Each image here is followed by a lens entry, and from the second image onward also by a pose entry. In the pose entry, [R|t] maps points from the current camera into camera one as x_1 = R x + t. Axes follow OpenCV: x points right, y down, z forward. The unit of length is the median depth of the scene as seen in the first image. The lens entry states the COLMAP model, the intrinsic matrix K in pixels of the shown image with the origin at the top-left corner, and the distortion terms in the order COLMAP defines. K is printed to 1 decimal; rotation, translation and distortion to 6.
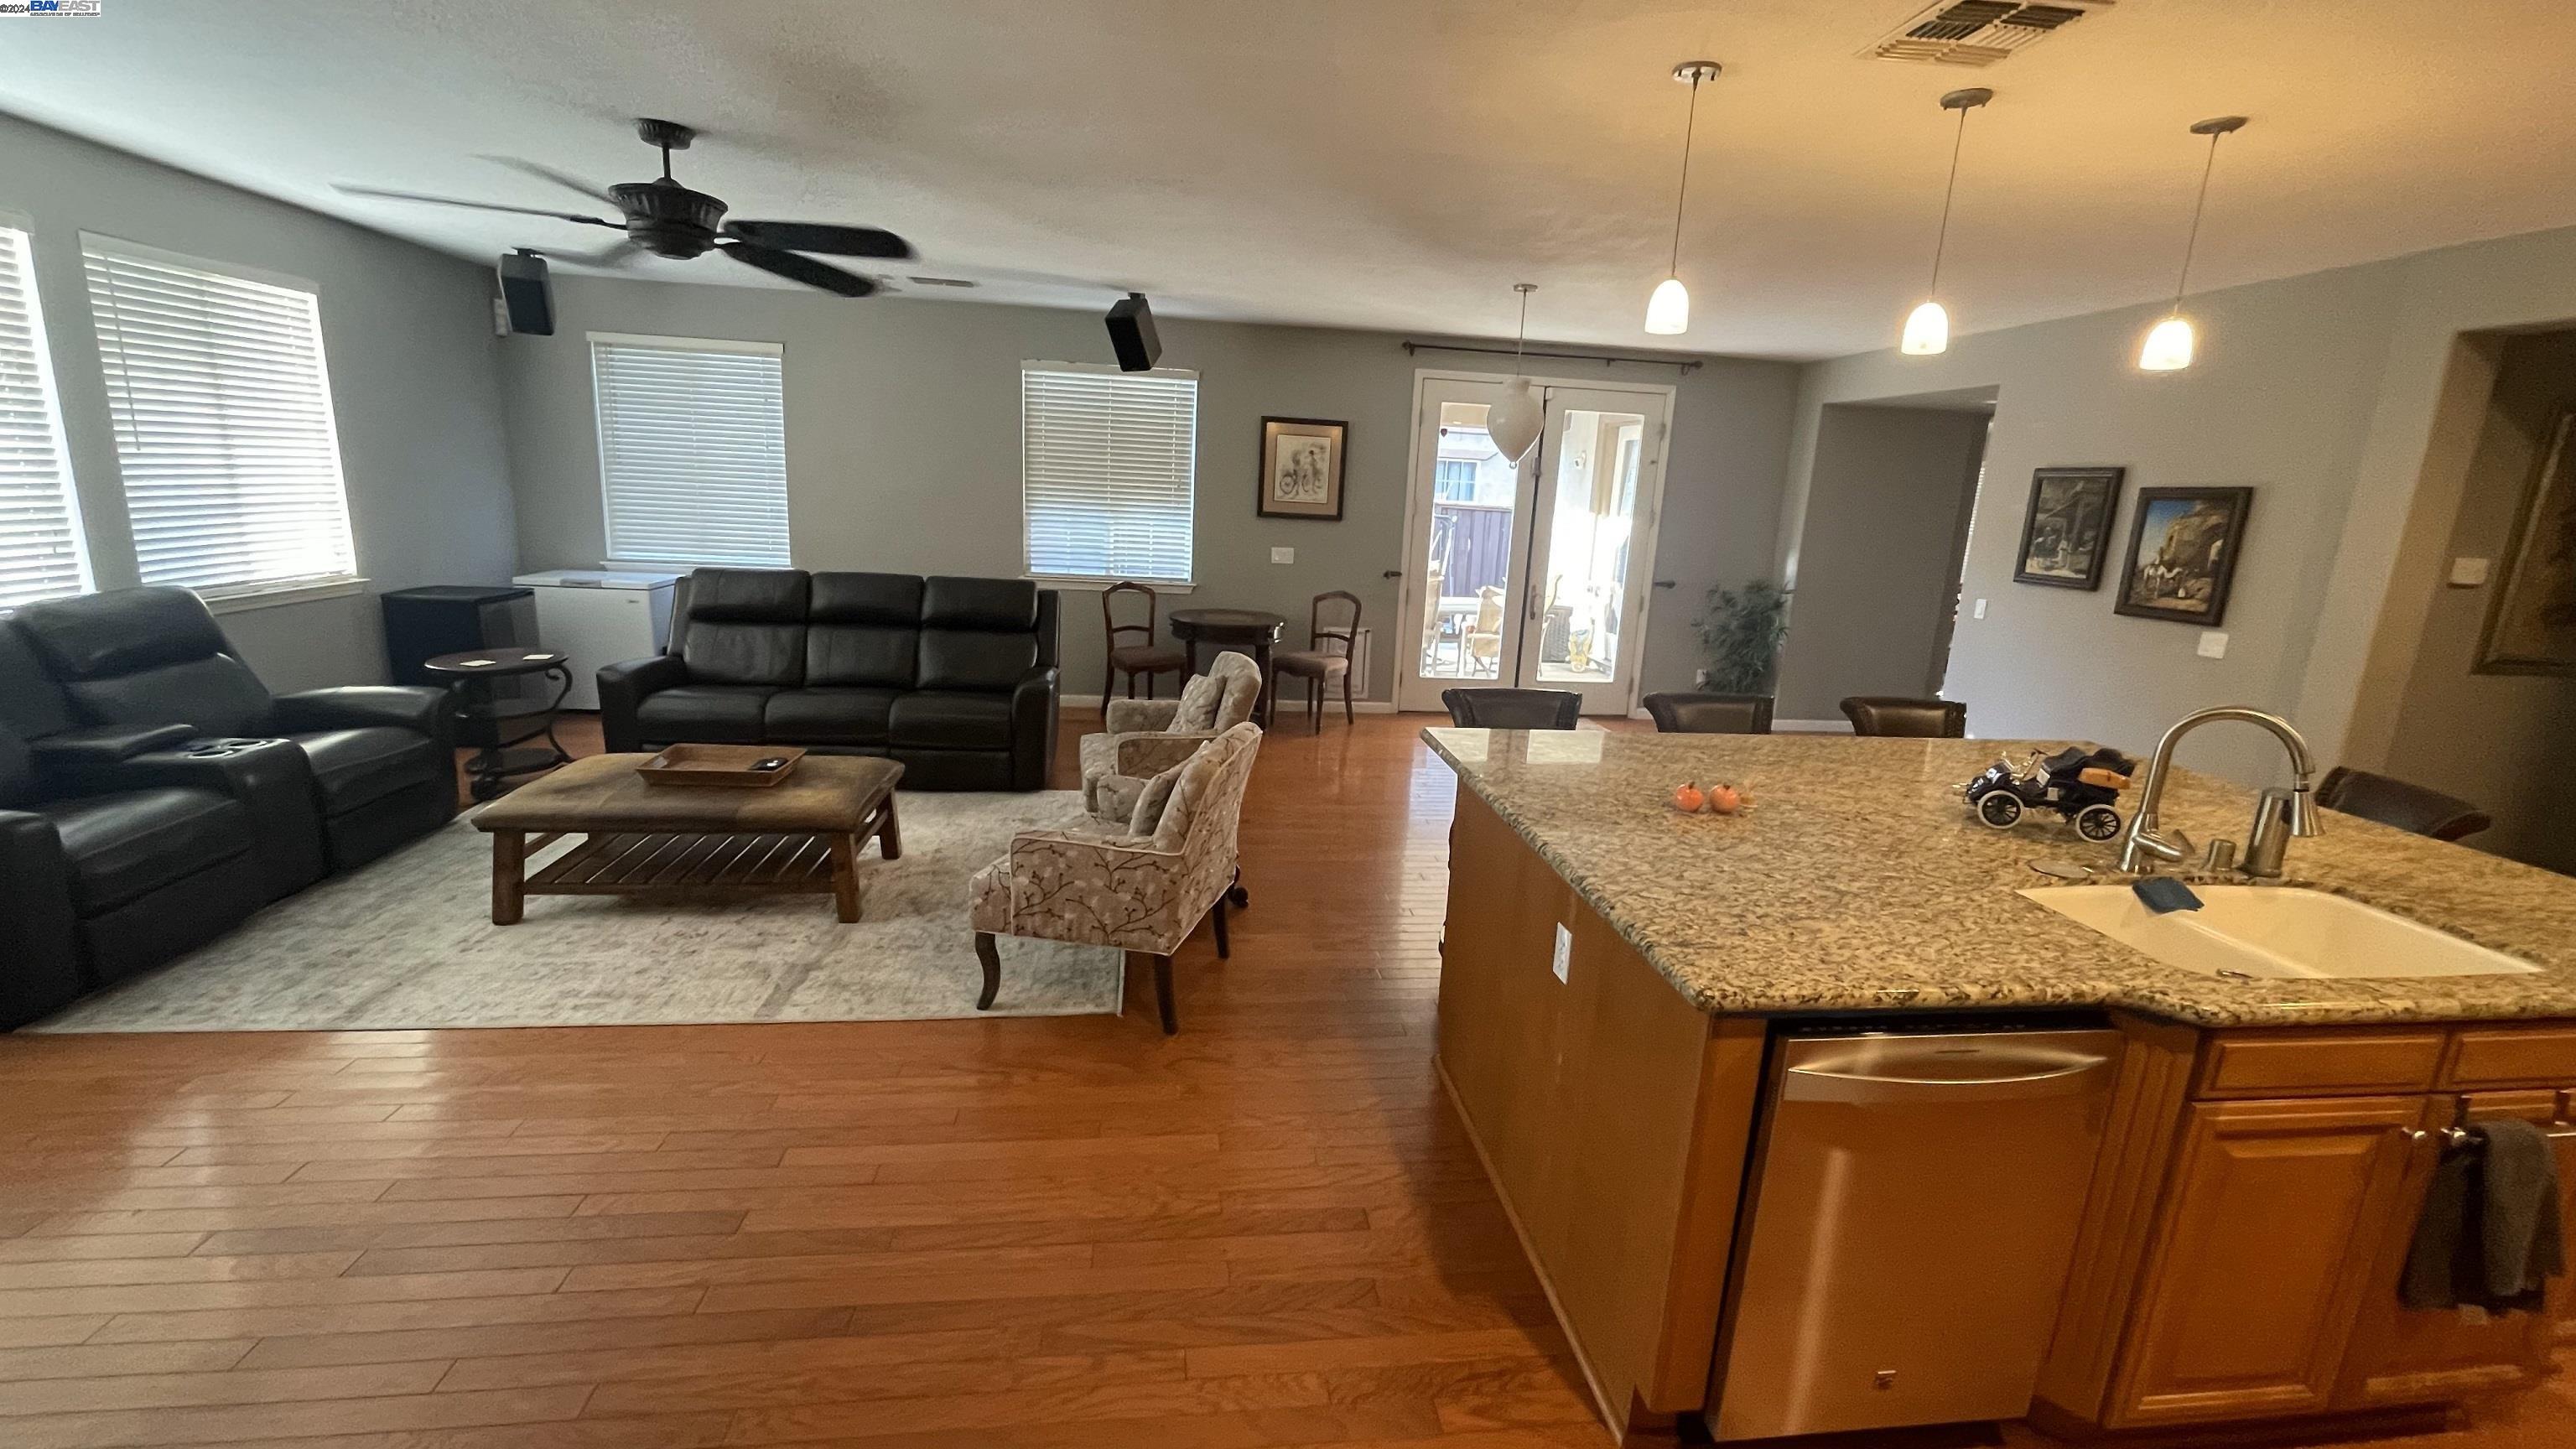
lens RADIAL K [[1040.7, 0, 1284.8], [0, 1040.7, 719.9], [0, 0, 1]] dist [0.002555, -0.001366]
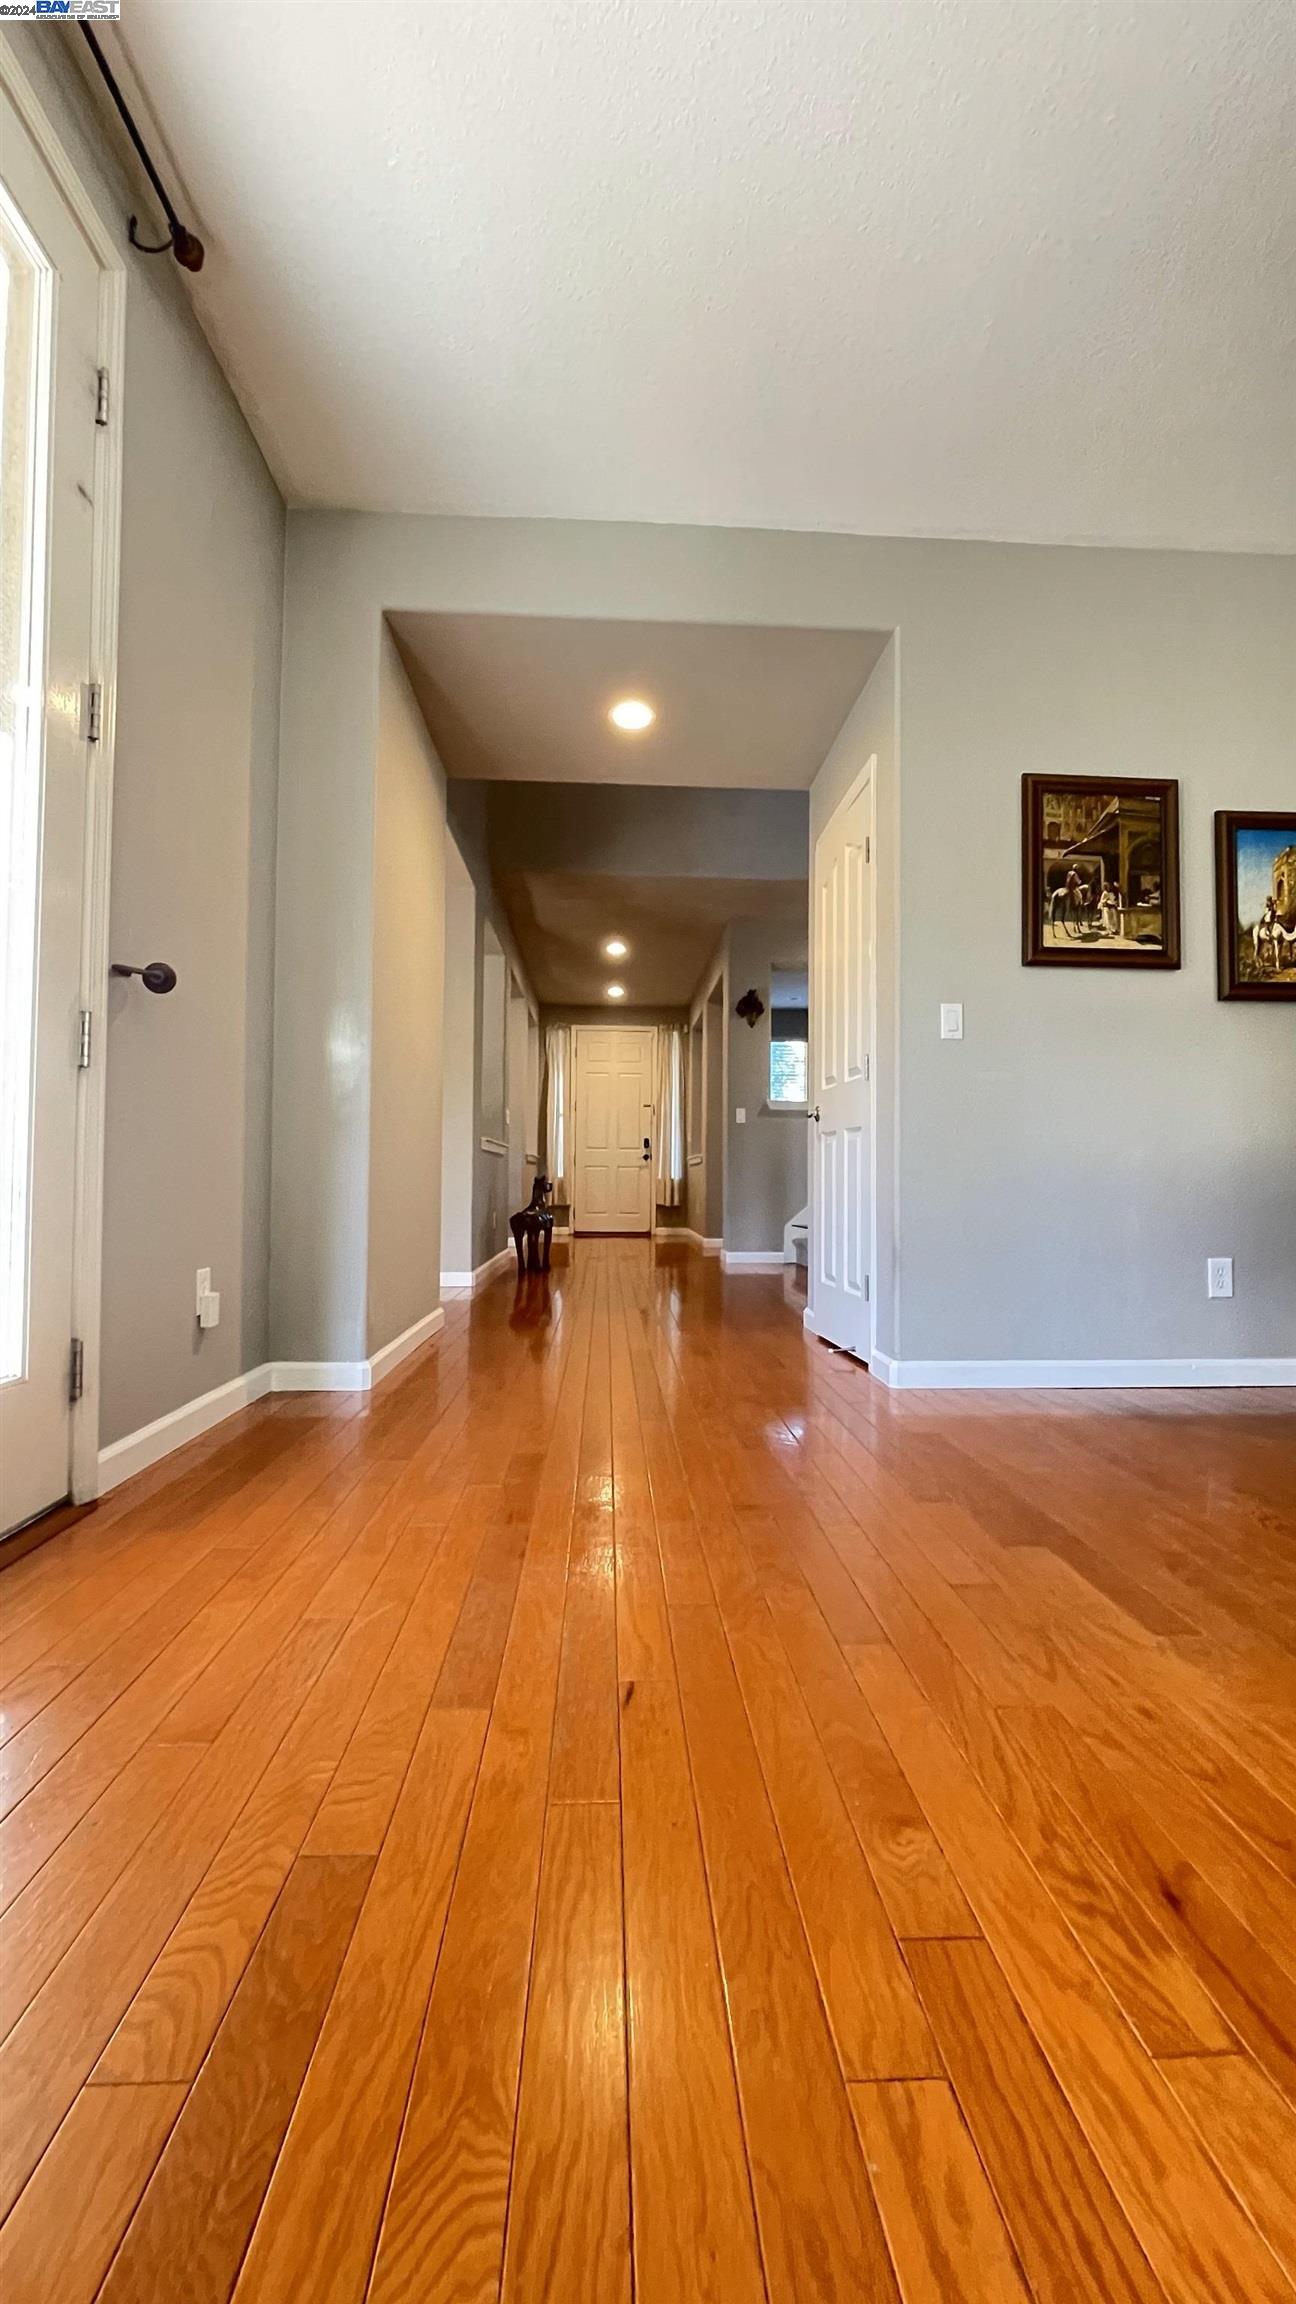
lens RADIAL K [[930.8, 0, 648.2], [0, 930.8, 1154.4], [0, 0, 1]] dist [0.002555, -0.001366]
pose [[0.065327, -0.022044, 0.997620, 0.181464], [0.211487, 0.977350, 0.007748, -0.081357], [-0.975195, 0.210477, 0.068509, 1.226294]]
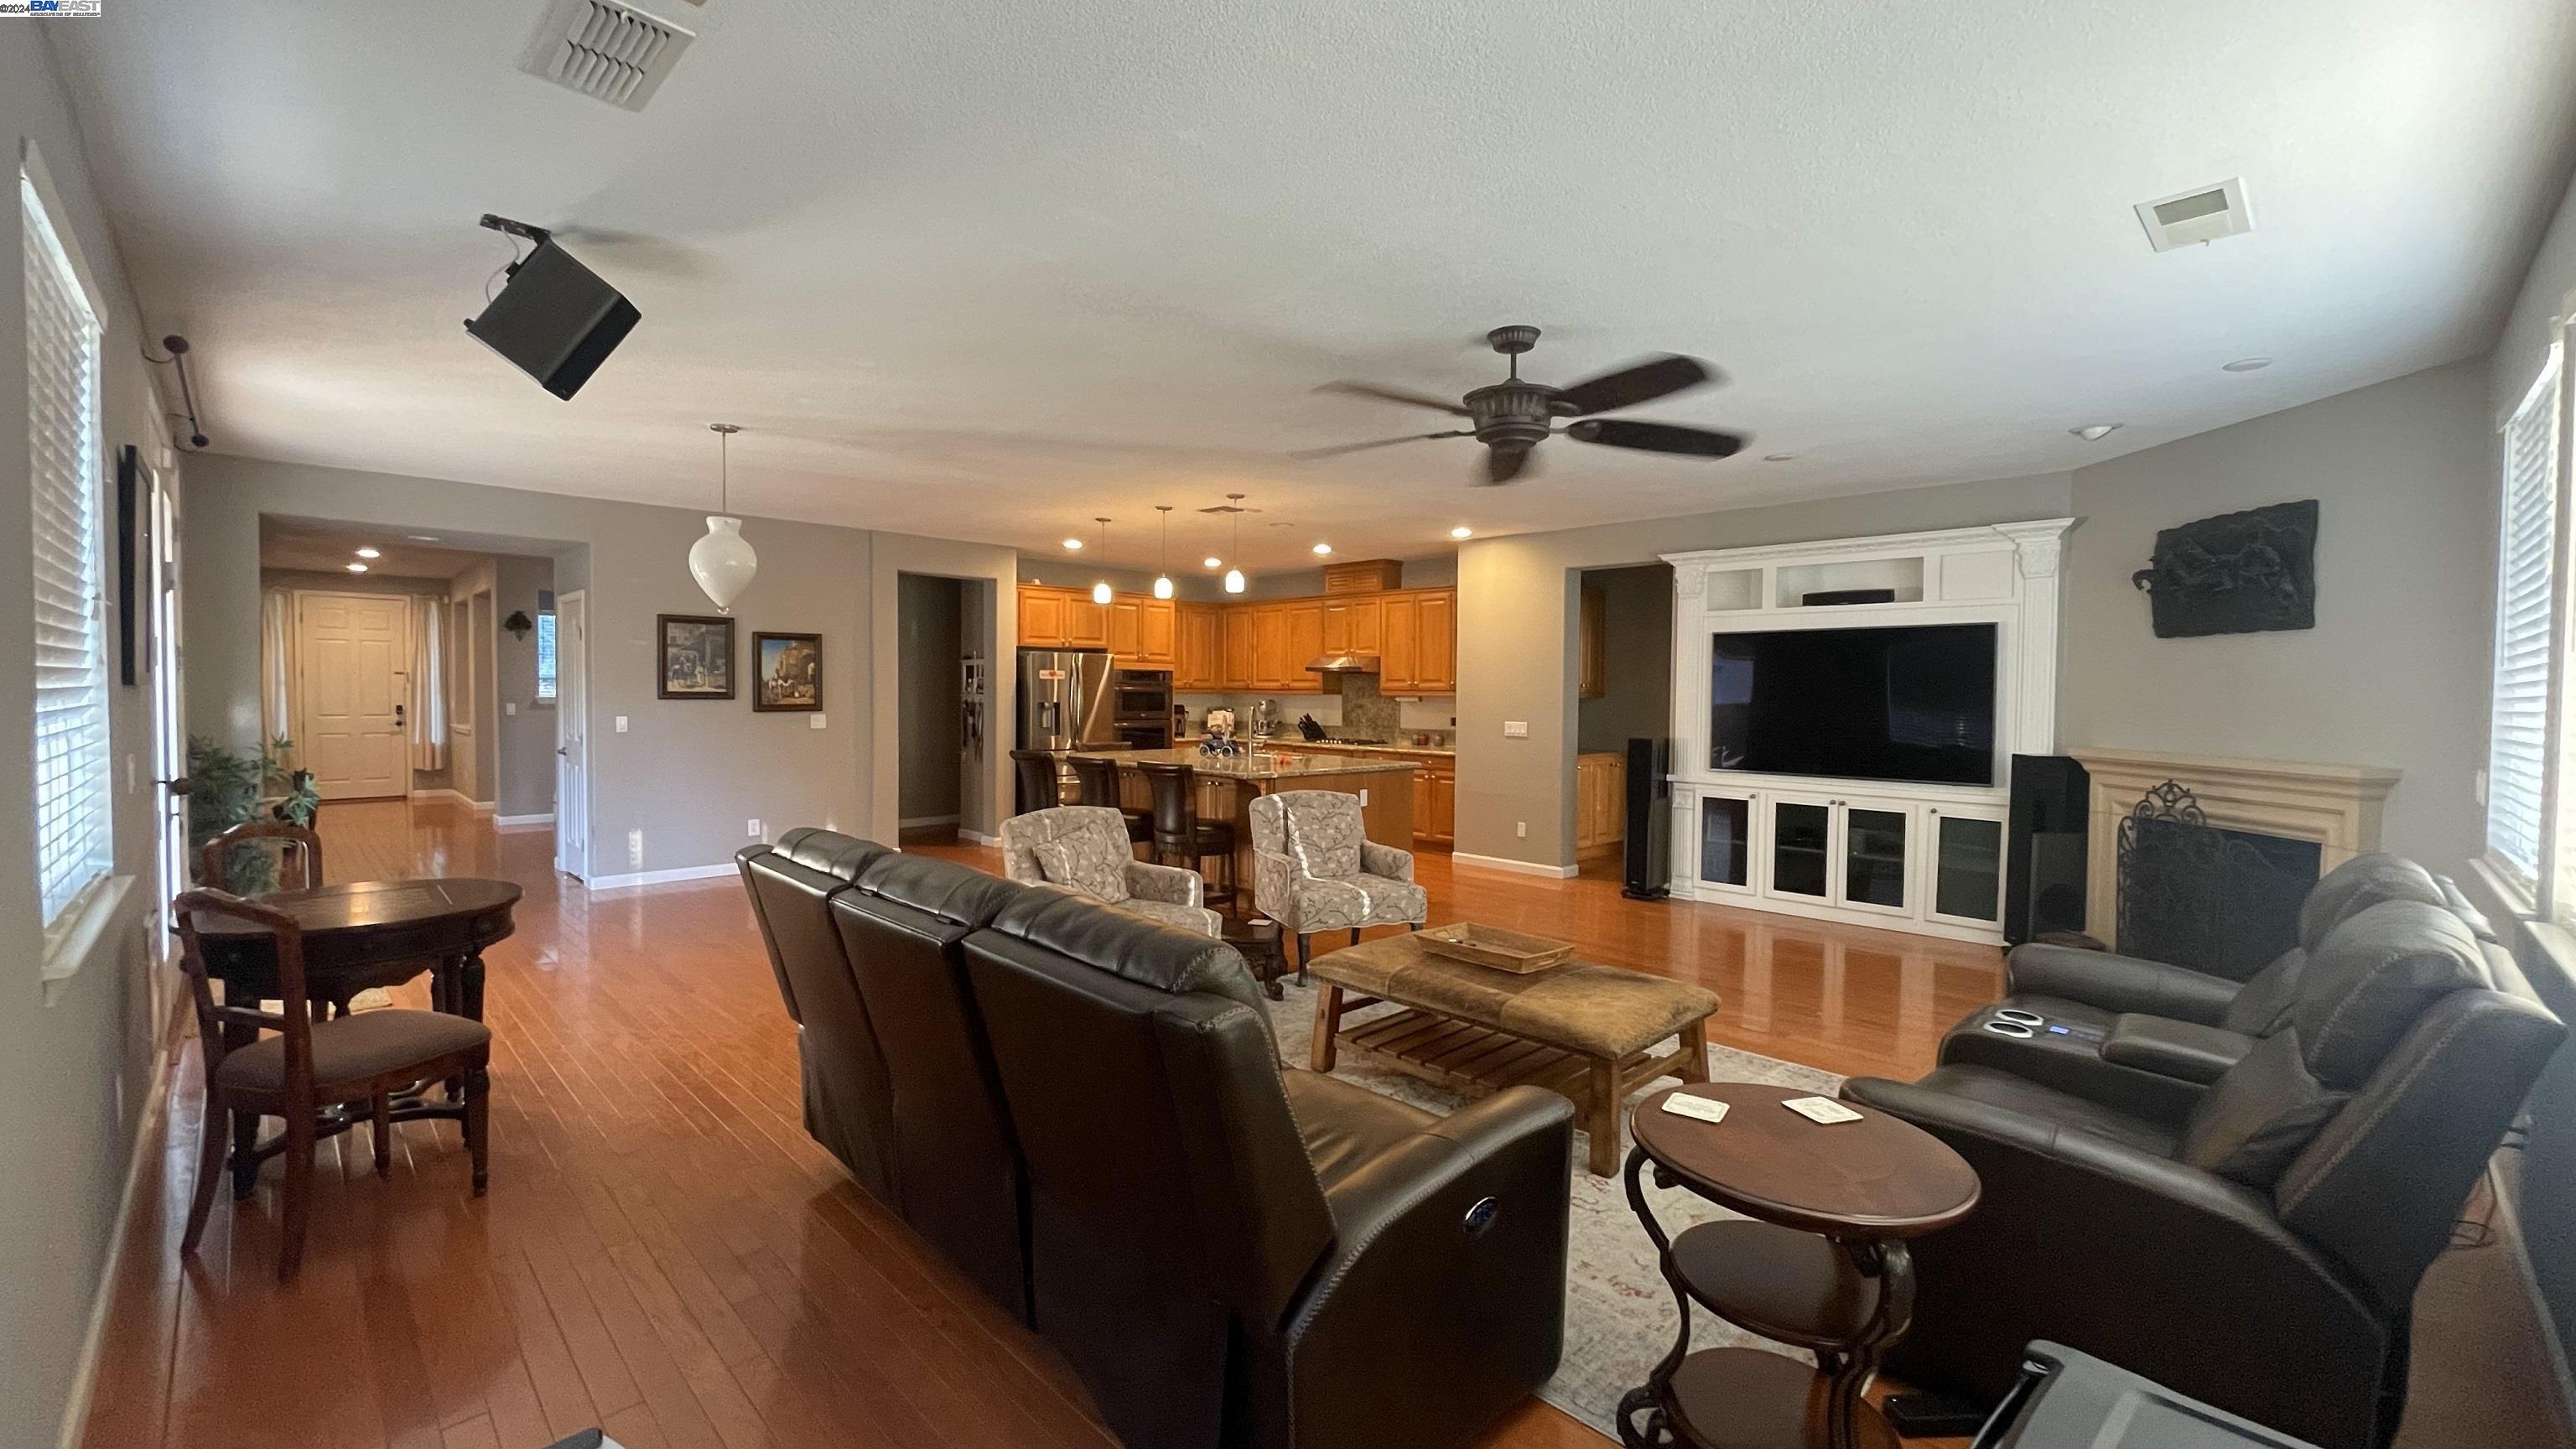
lens RADIAL K [[1040.7, 0, 1283.6], [0, 1040.7, 720.8], [0, 0, 1]] dist [0.002555, -0.001366]
pose [[-0.615694, -0.079480, 0.783966, -0.829965], [0.131741, 0.970515, 0.201856, -0.274945], [-0.776894, 0.227562, -0.587070, 1.201237]]
